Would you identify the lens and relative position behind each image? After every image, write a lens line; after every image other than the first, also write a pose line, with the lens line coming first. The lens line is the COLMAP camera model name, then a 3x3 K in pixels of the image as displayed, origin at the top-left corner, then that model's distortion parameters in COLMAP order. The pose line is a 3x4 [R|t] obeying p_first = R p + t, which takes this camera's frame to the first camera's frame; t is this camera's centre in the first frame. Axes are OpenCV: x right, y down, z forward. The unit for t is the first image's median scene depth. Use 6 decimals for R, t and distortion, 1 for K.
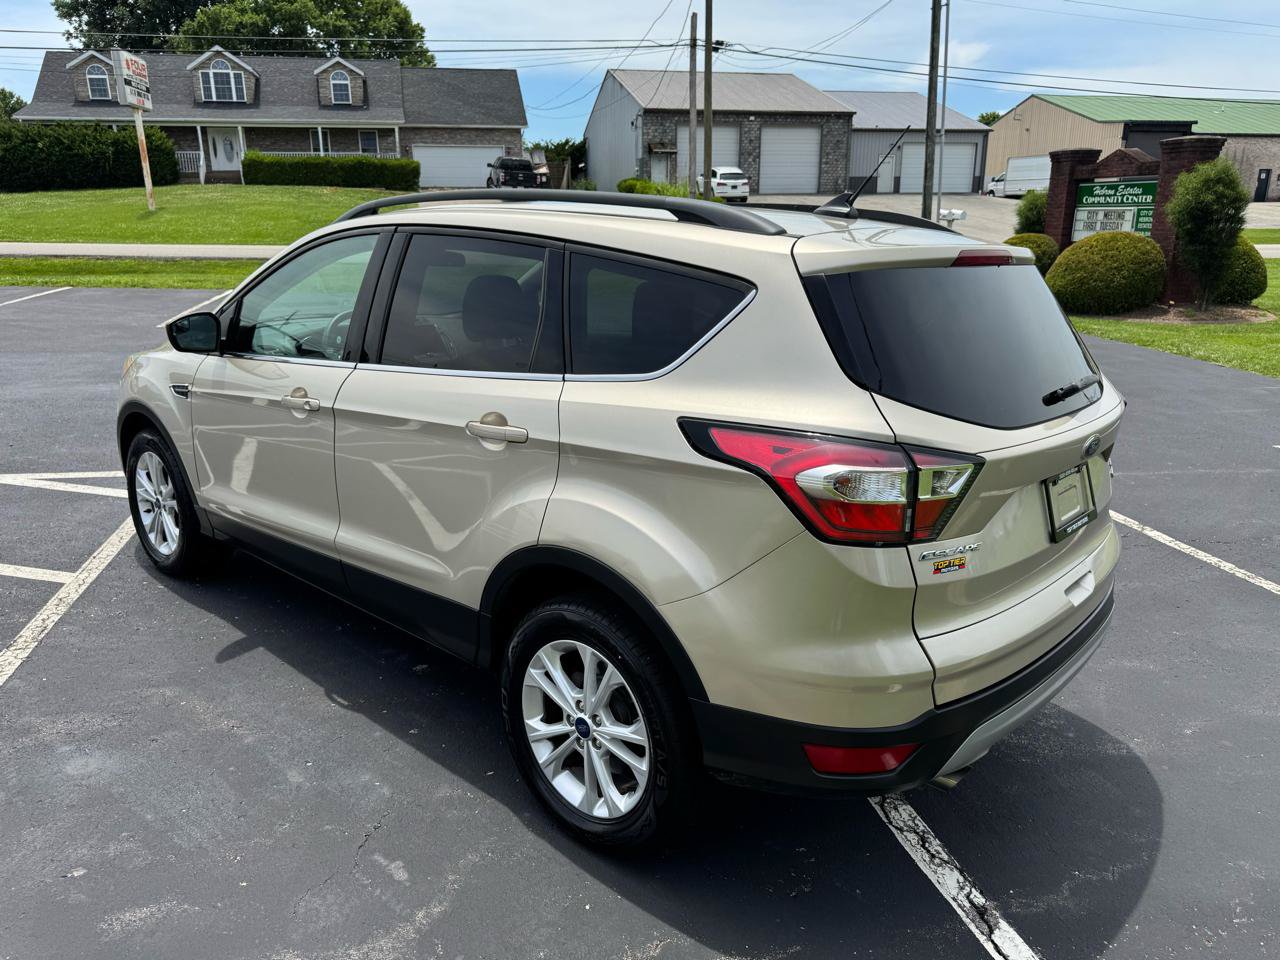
lens RADIAL K [[905.4, 0, 621.0], [0, 905.4, 479.5], [0, 0, 1]] dist [0.053293, -0.061830]
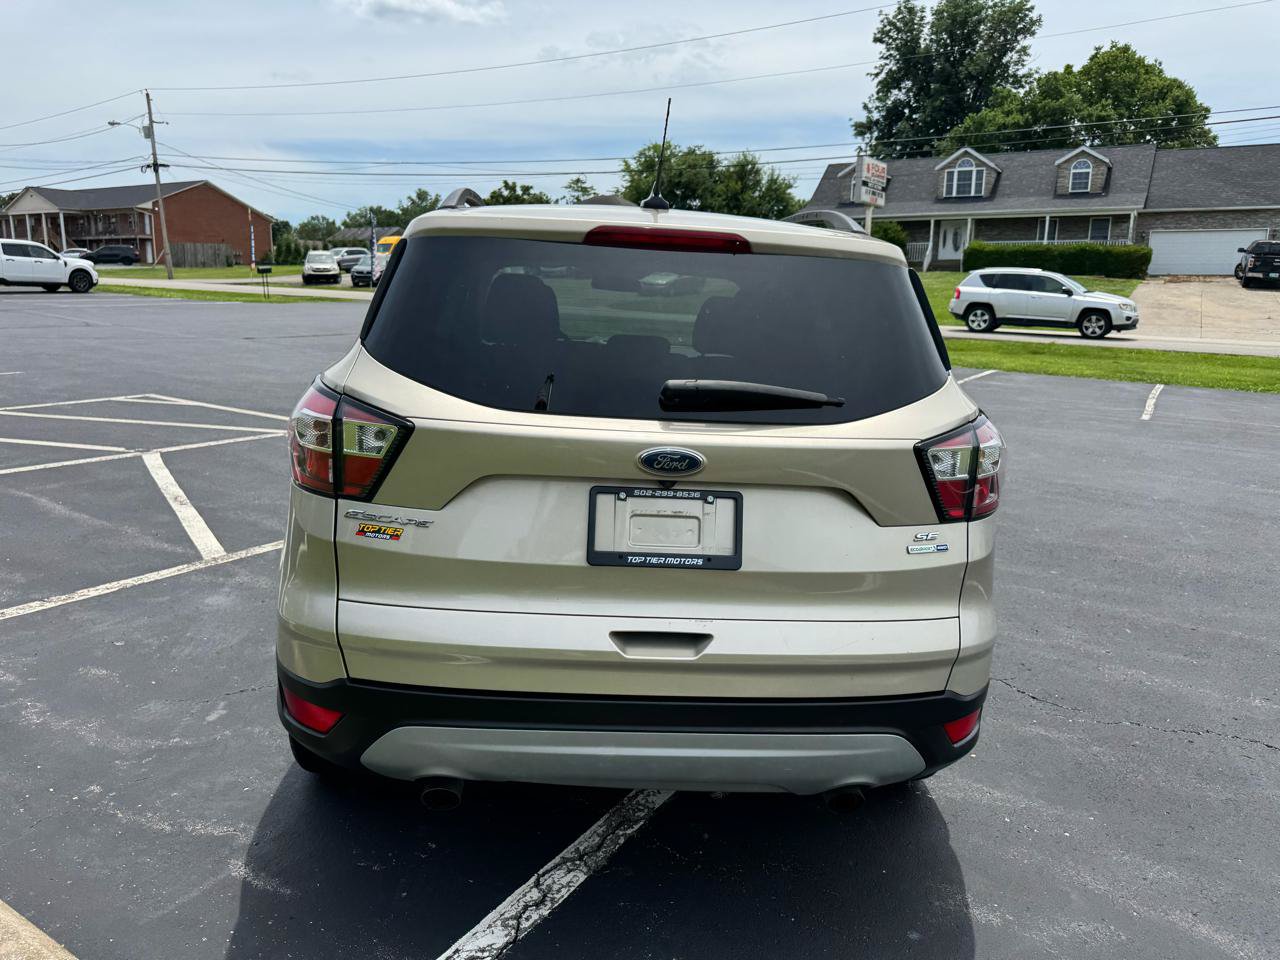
lens RADIAL K [[905.4, 0, 640.0], [0, 905.4, 468.7], [0, 0, 1]] dist [0.053293, -0.061830]
pose [[0.728959, 0.149078, -0.668128, 0.055013], [-0.218842, 0.975532, -0.021099, -0.000440], [0.648634, 0.161595, 0.743748, 0.021475]]
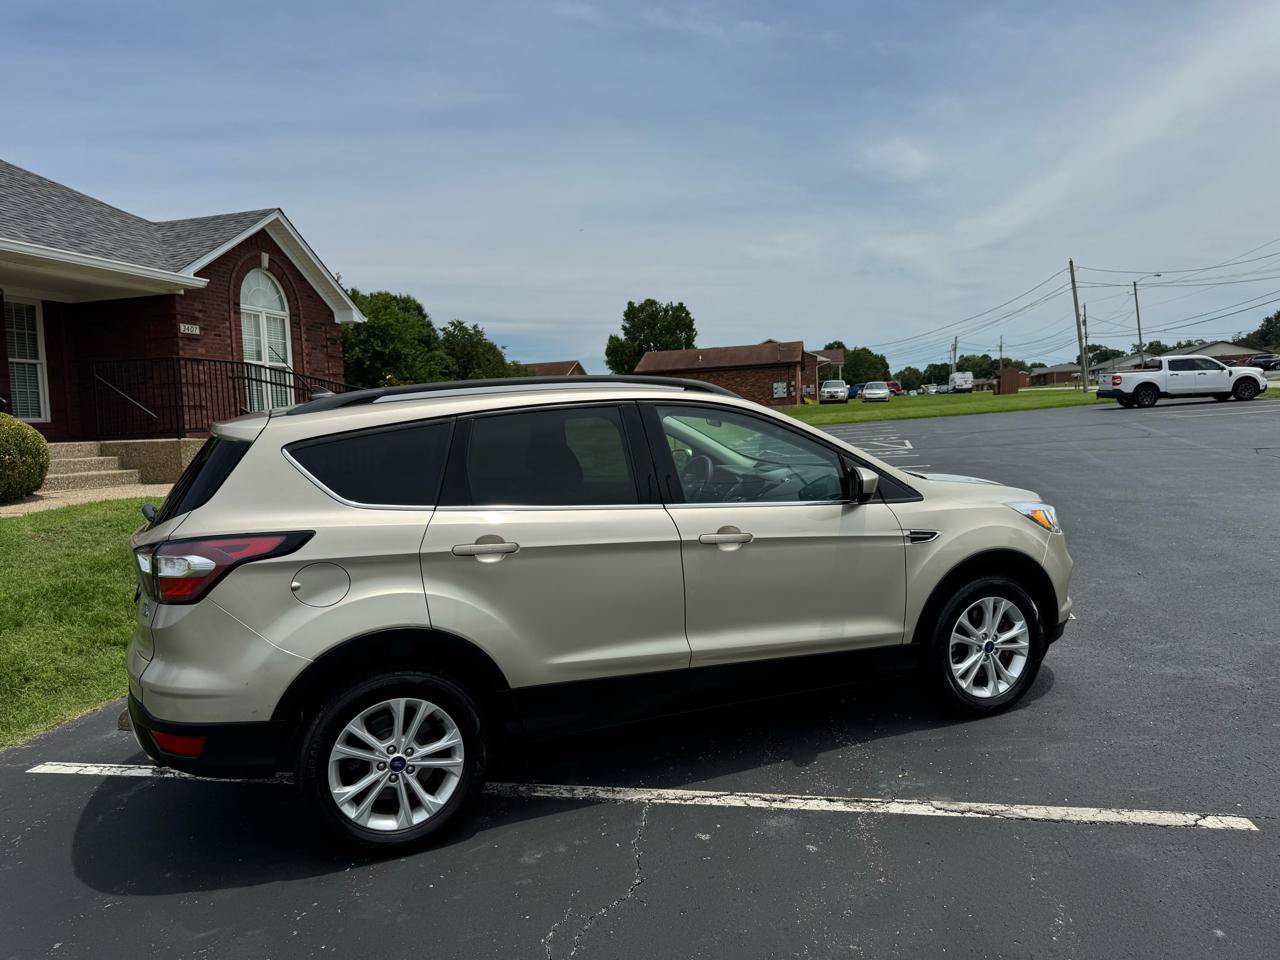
lens RADIAL K [[905.4, 0, 635.4], [0, 905.4, 481.2], [0, 0, 1]] dist [0.053293, -0.061830]
pose [[-0.422178, 0.088349, -0.902198, 0.086360], [-0.204383, 0.960338, 0.189682, -0.034400], [0.883173, 0.264473, -0.387376, 0.129547]]
